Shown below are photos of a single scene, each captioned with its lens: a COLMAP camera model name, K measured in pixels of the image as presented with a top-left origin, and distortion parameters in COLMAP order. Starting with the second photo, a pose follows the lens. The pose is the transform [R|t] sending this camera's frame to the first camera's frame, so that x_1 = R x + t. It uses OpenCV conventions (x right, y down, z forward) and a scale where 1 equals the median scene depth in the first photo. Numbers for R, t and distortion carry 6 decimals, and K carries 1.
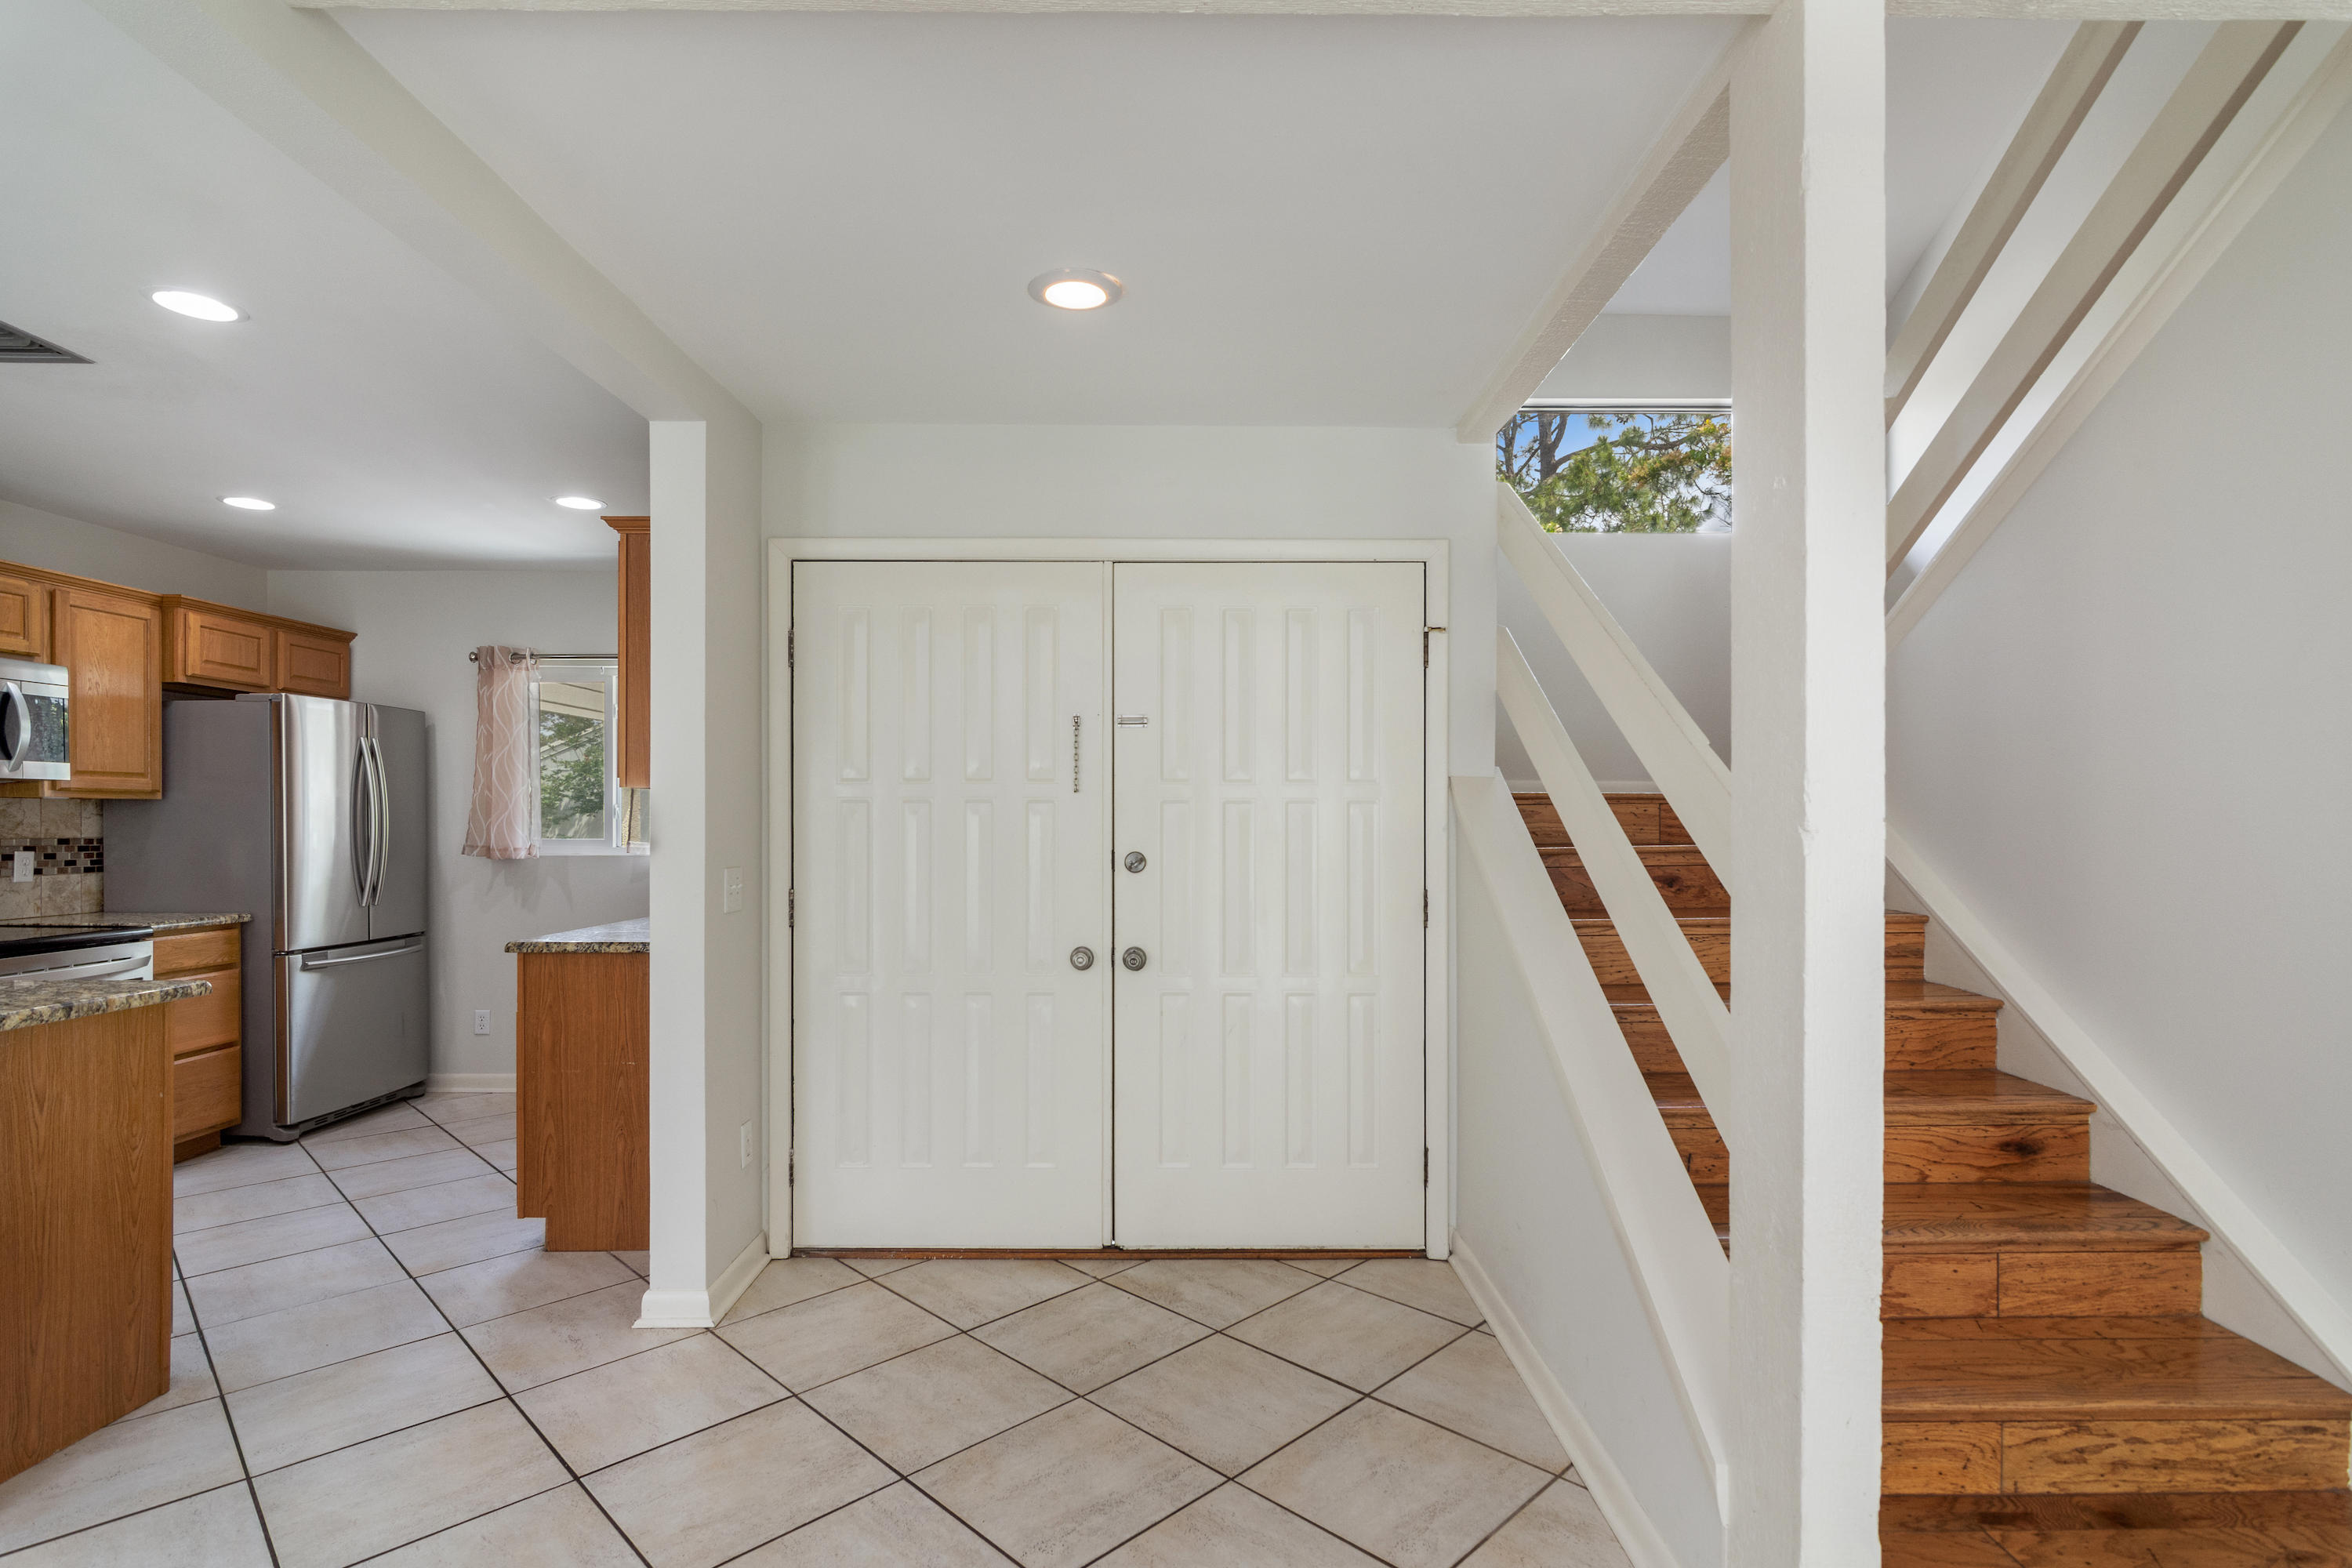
lens RADIAL K [[1144.6, 0, 1187.5], [0, 1144.6, 821.2], [0, 0, 1]] dist [-0.004052, 0.002515]
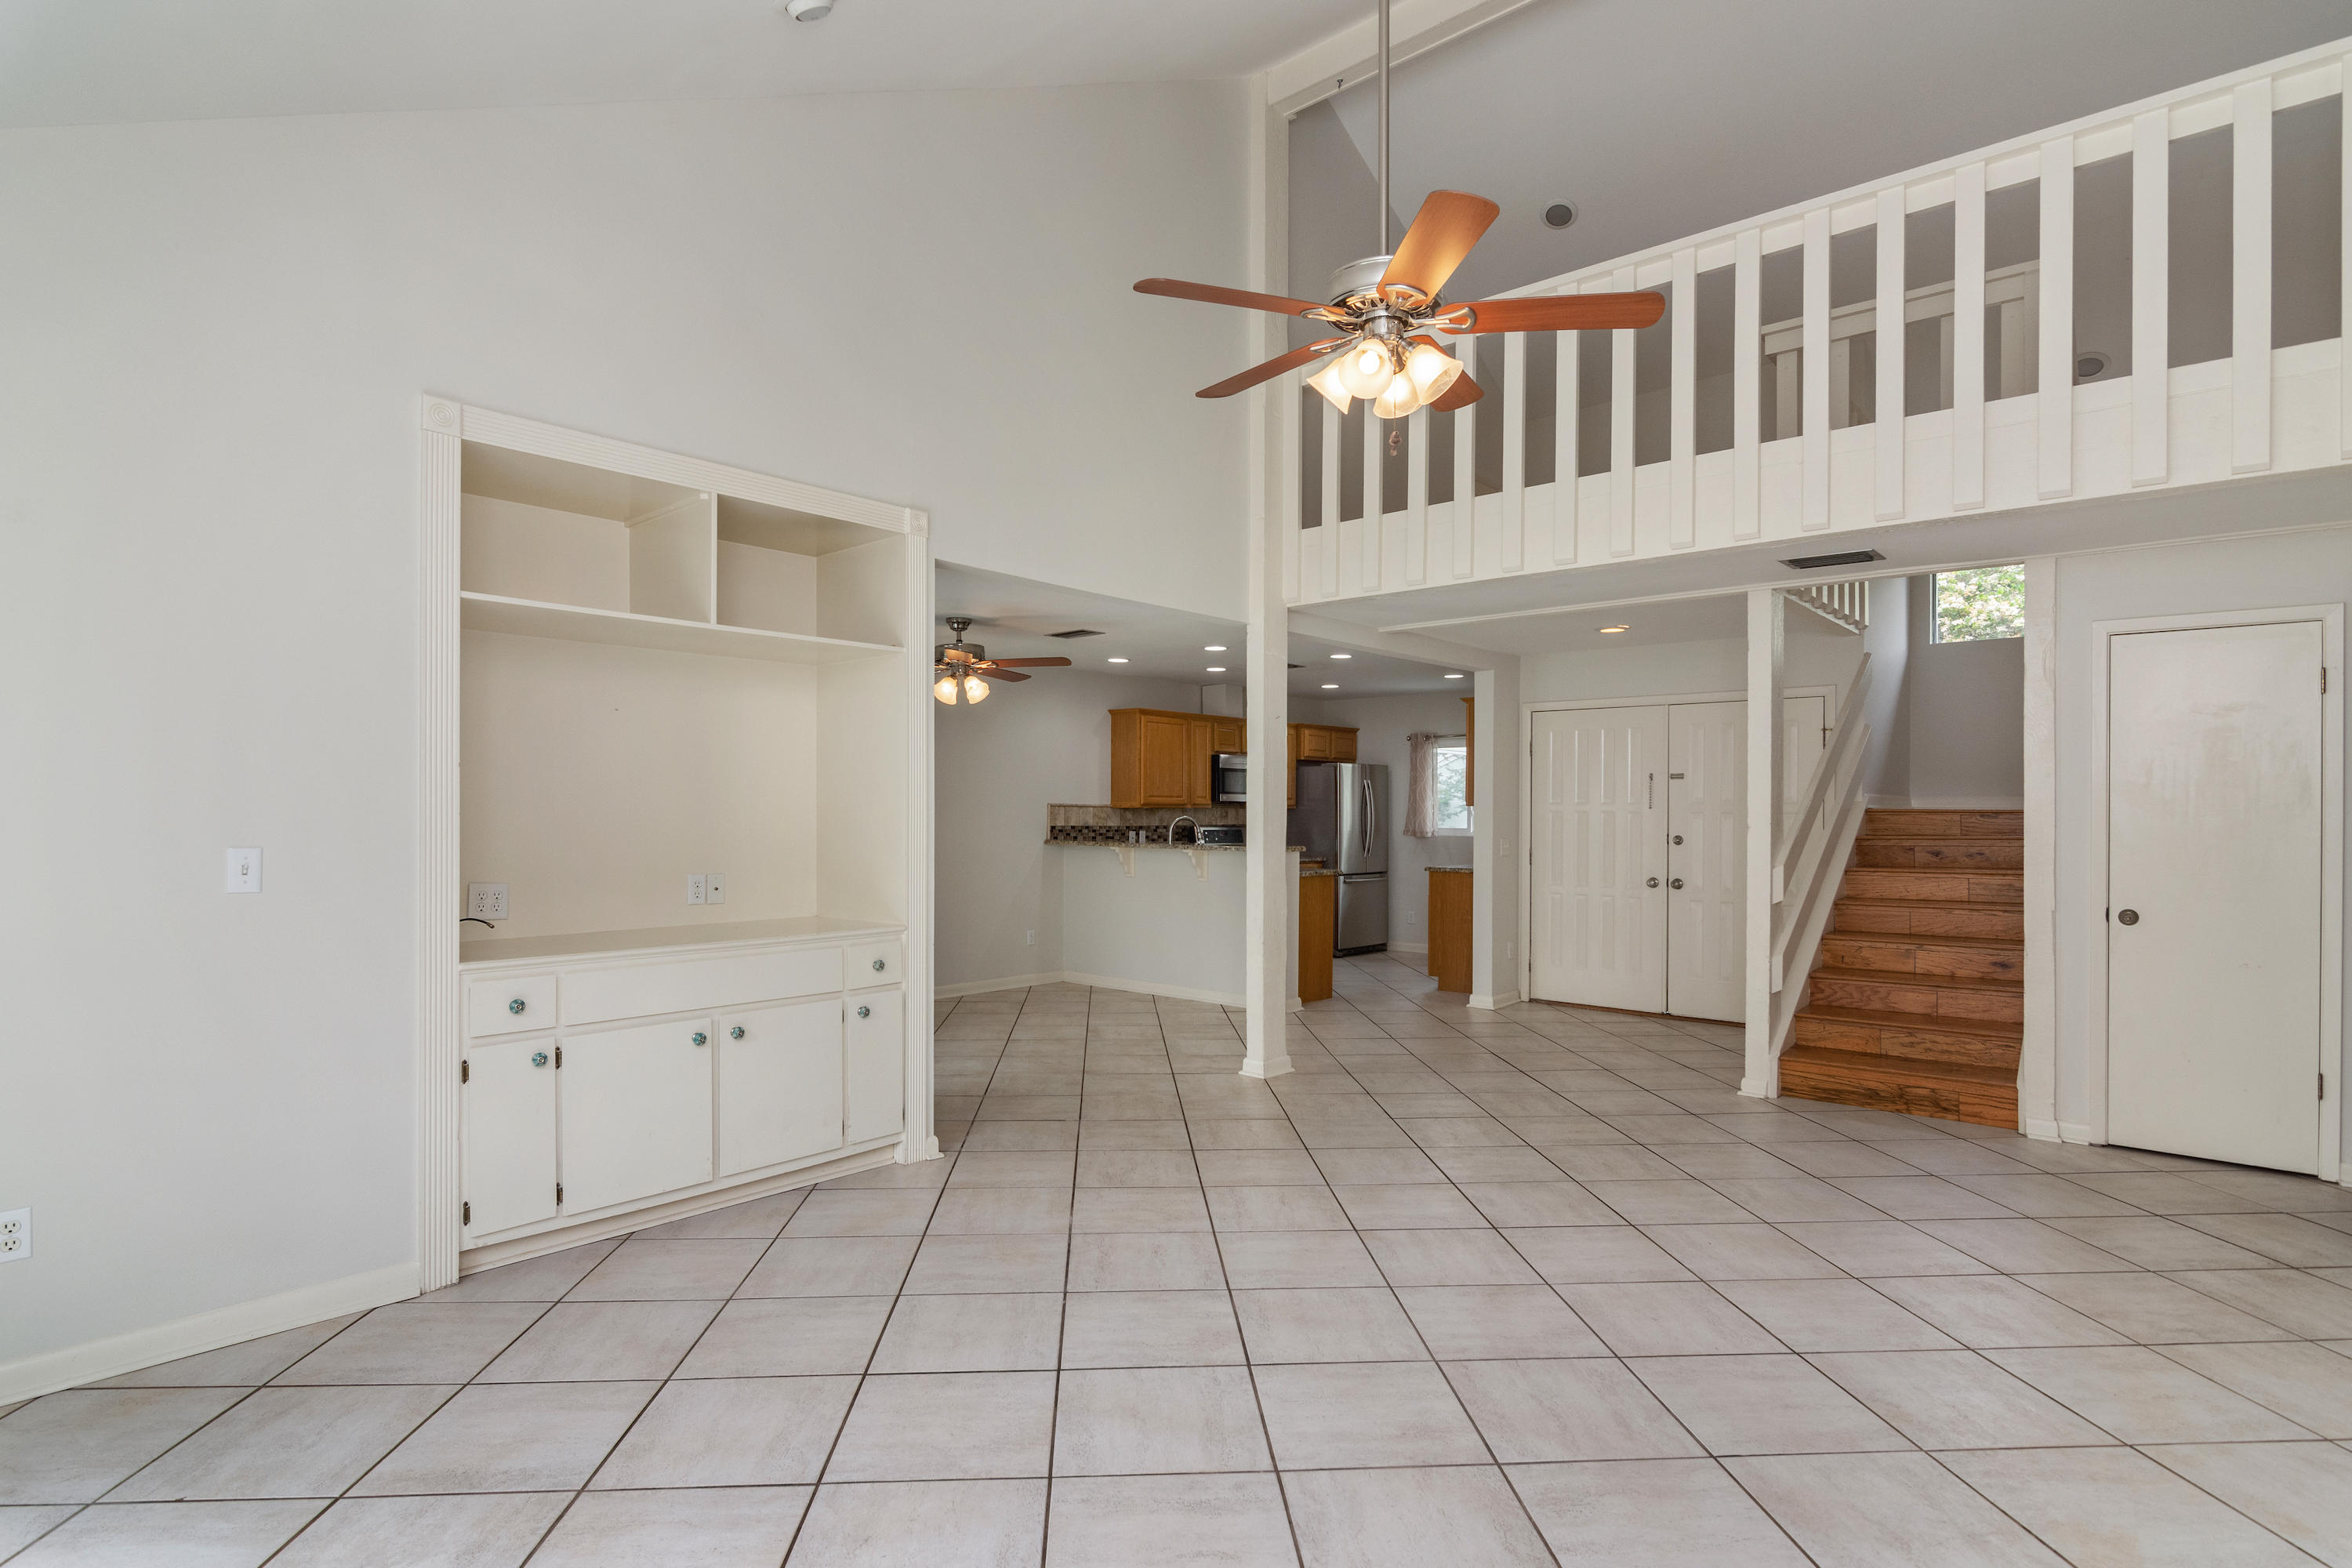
lens RADIAL K [[1189.4, 0, 1171.0], [0, 1189.4, 803.6], [0, 0, 1]] dist [-0.006361, -0.000496]
pose [[0.743889, -0.000894, -0.668302, 0.618052], [-0.005918, 0.999951, -0.007924, -0.008737], [0.668277, 0.009850, 0.743848, -1.106012]]
